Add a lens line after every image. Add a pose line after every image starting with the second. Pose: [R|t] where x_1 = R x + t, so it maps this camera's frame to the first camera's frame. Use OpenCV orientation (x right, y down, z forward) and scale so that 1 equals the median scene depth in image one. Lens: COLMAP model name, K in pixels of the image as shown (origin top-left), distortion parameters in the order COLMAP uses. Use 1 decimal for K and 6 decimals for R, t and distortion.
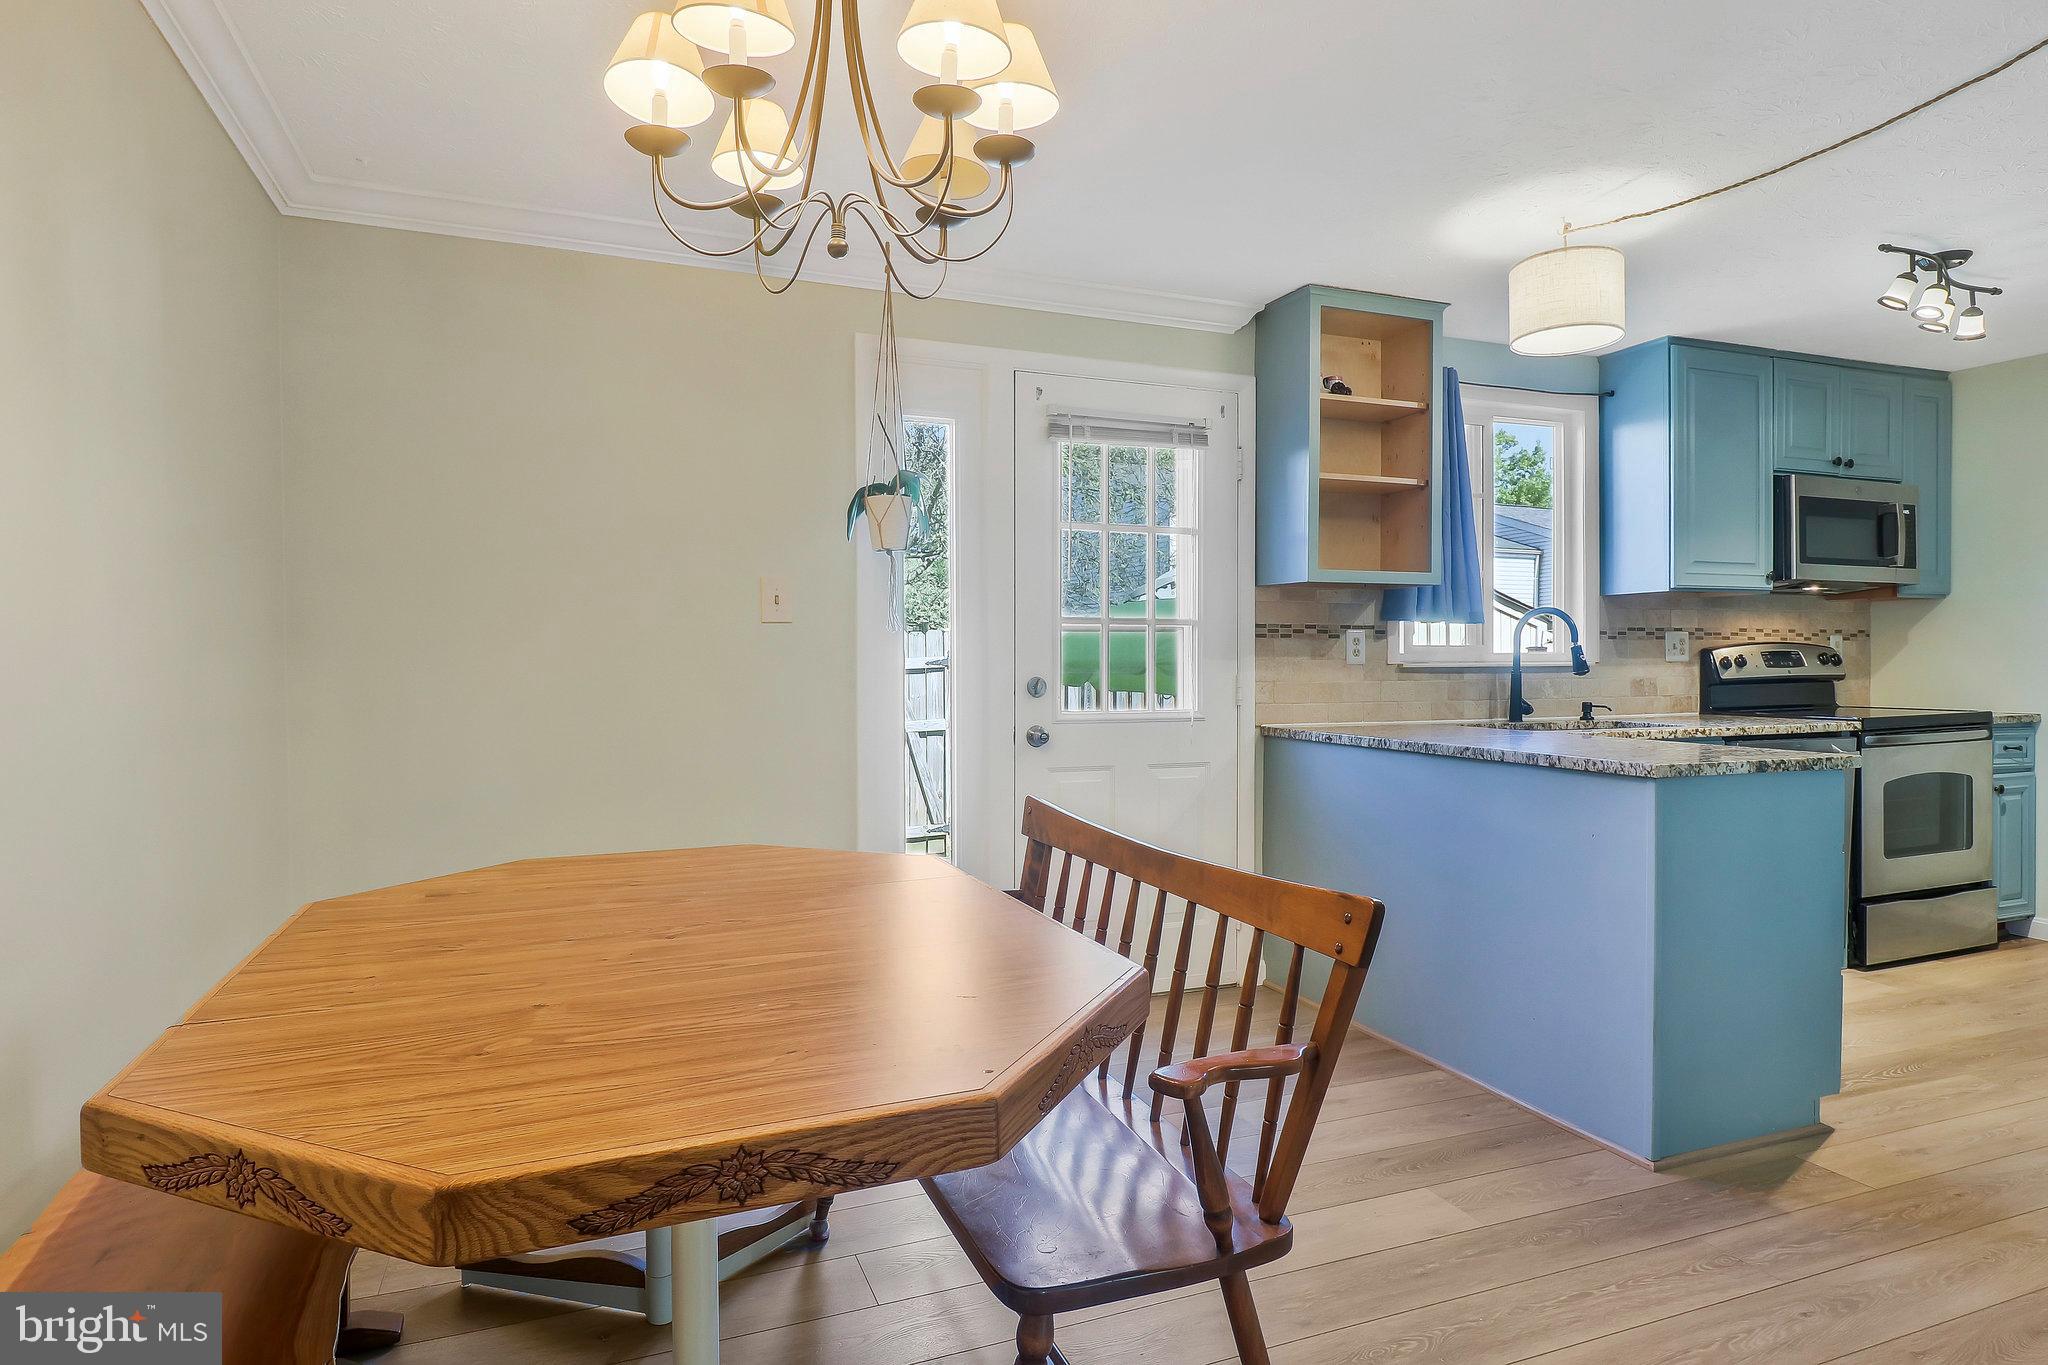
lens RADIAL K [[1148.4, 0, 1032.0], [0, 1148.4, 658.4], [0, 0, 1]] dist [-0.006795, 0.000148]
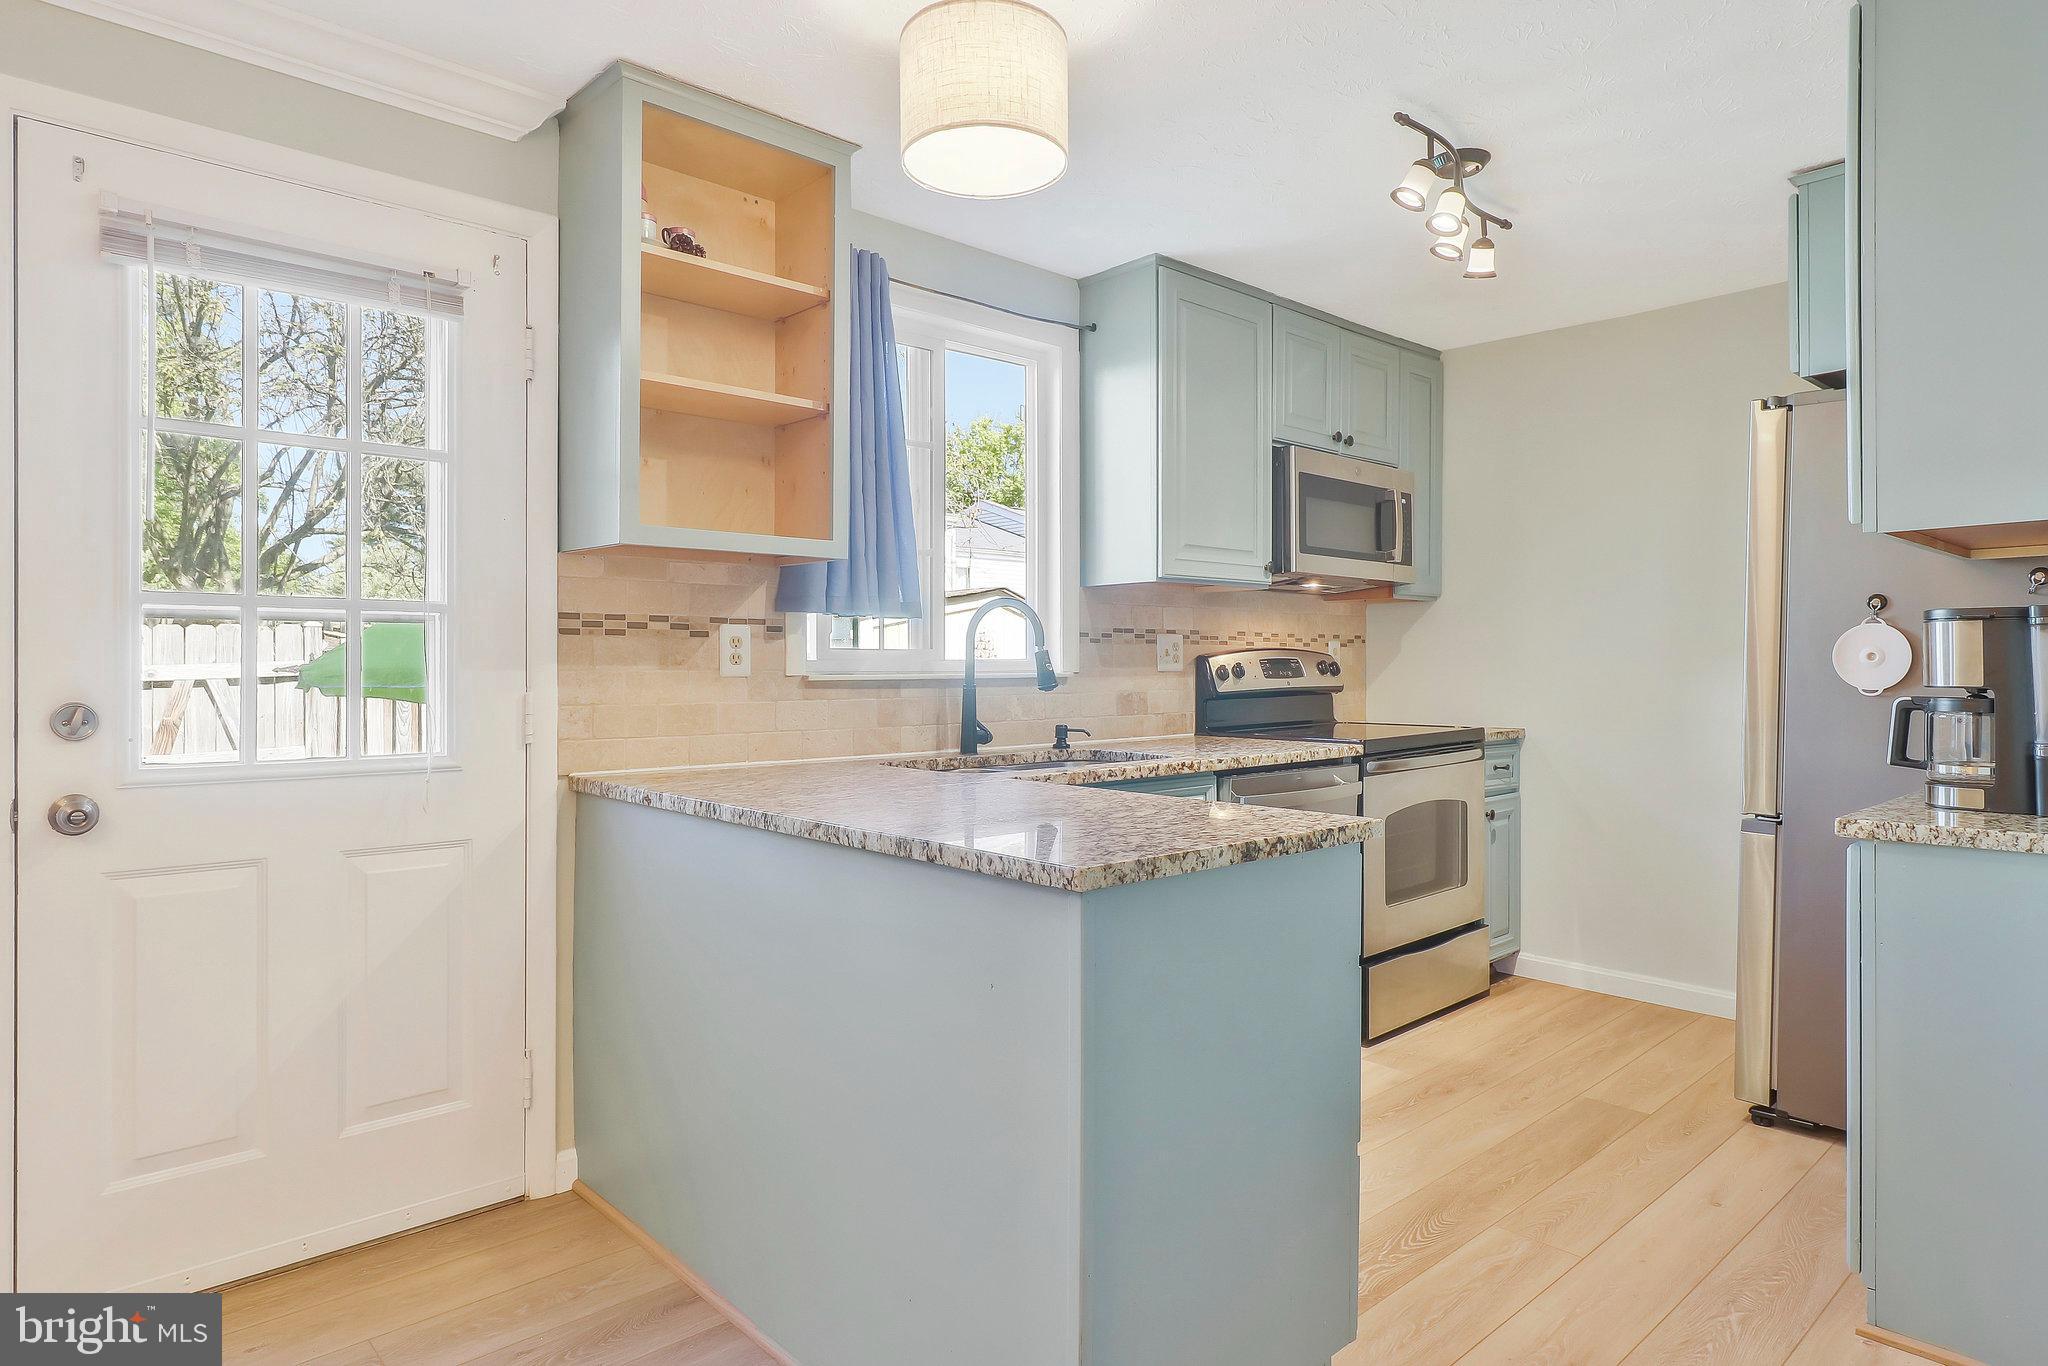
lens RADIAL K [[1164.7, 0, 1030.8], [0, 1164.7, 656.9], [0, 0, 1]] dist [-0.000064, 0.001763]
pose [[0.933372, 0.004399, 0.358883, 0.190499], [-0.002687, 0.999983, -0.005269, -0.002953], [-0.358899, 0.003954, 0.933368, 0.288849]]
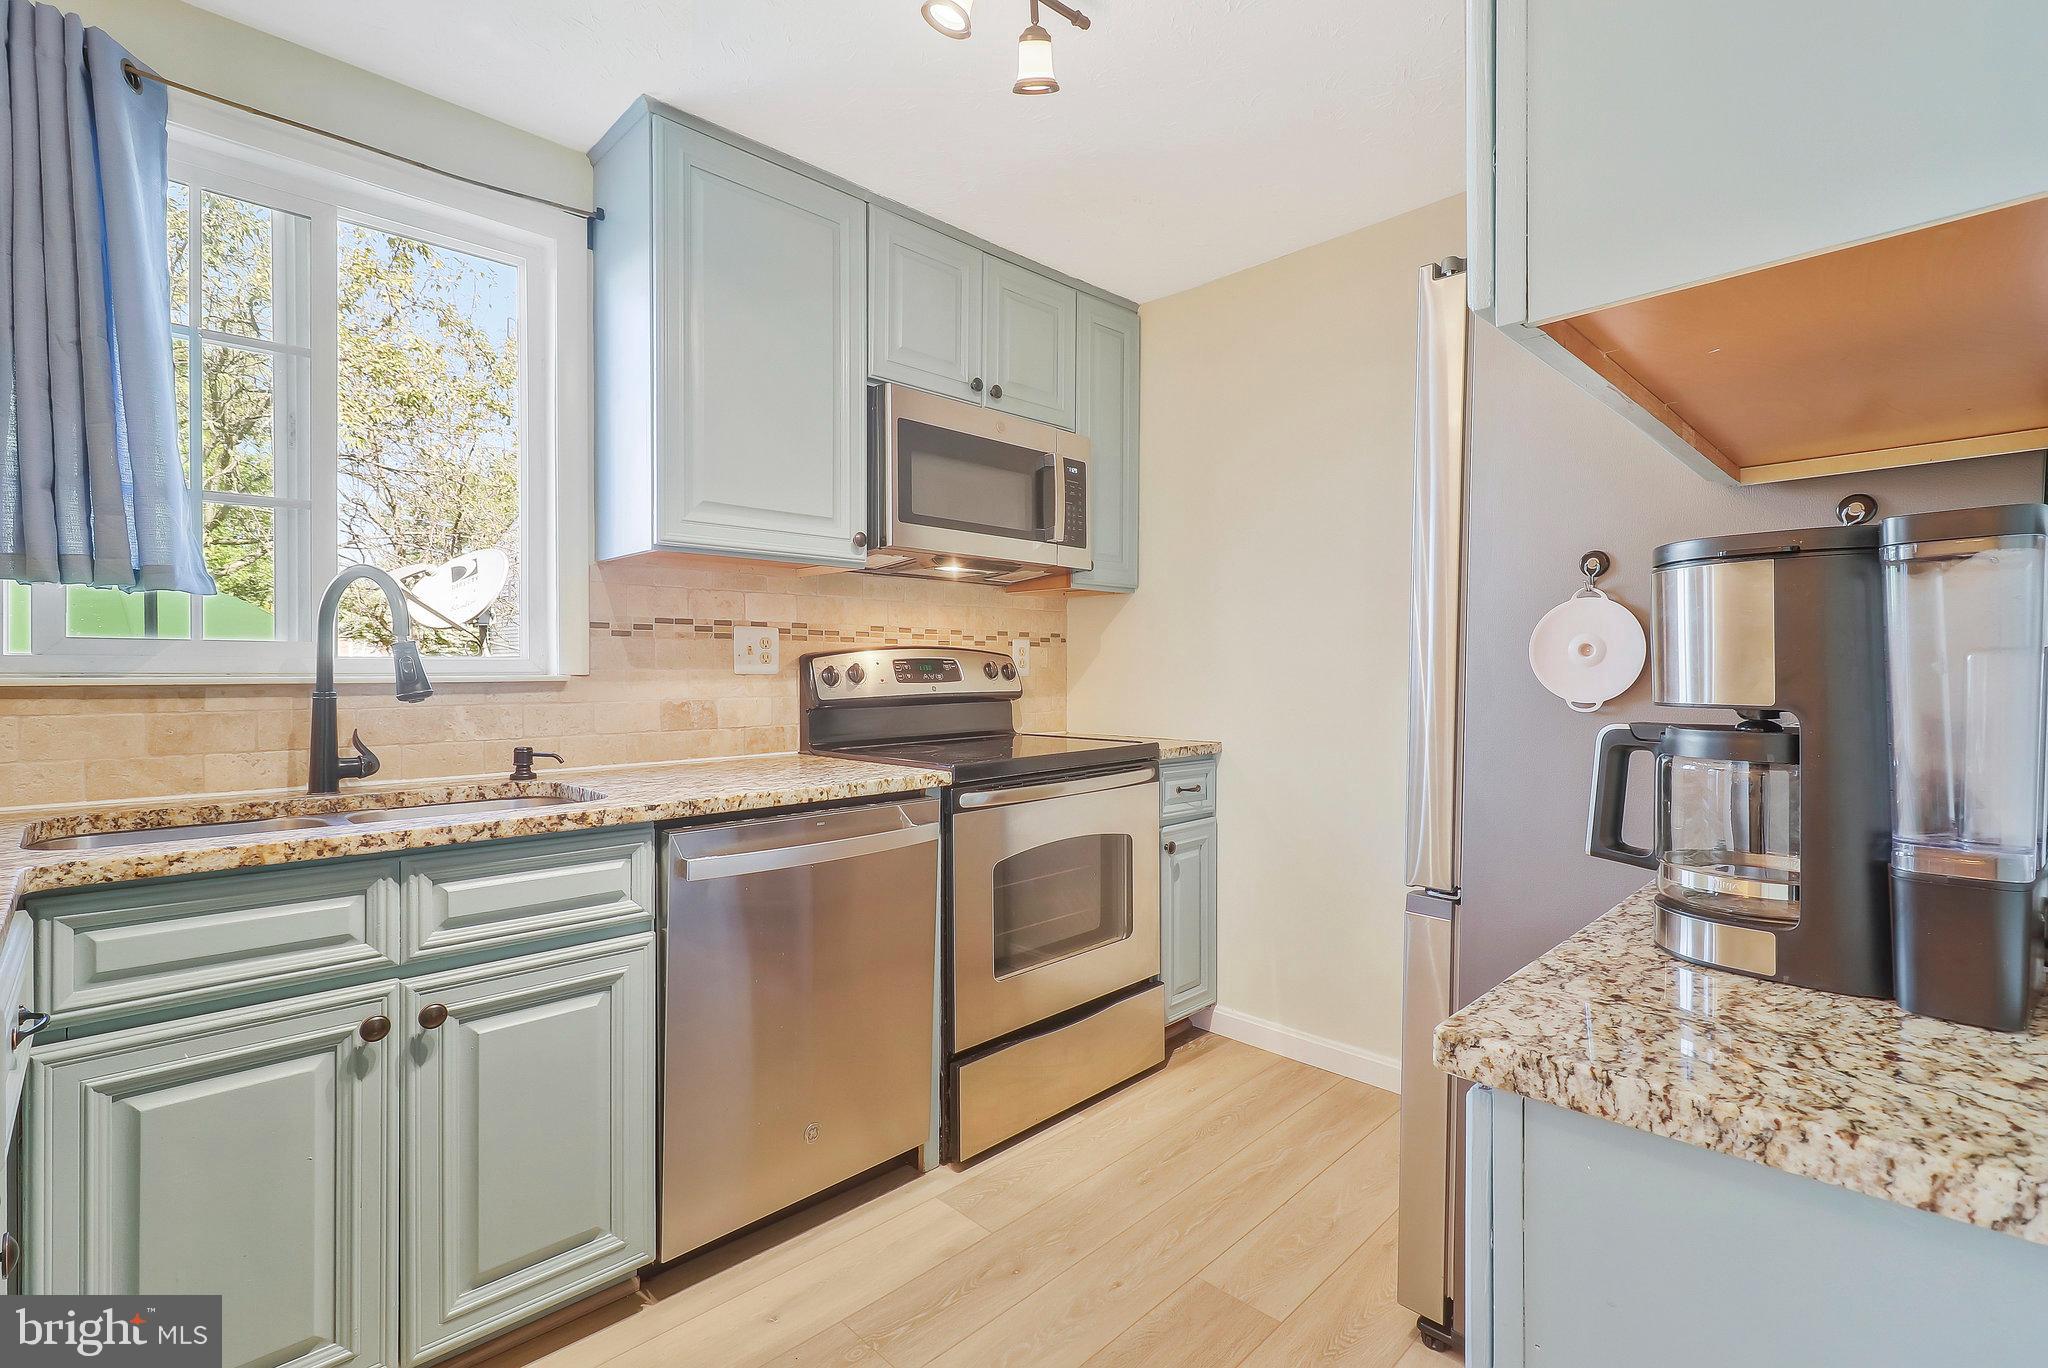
lens RADIAL K [[936.5, 0, 1032.5], [0, 936.5, 666.2], [0, 0, 1]] dist [0.000832, -0.000536]
pose [[0.917224, 0.004234, 0.398350, 0.542807], [-0.003511, 0.999991, -0.002544, -0.000717], [-0.398358, 0.000934, 0.917230, 0.497196]]
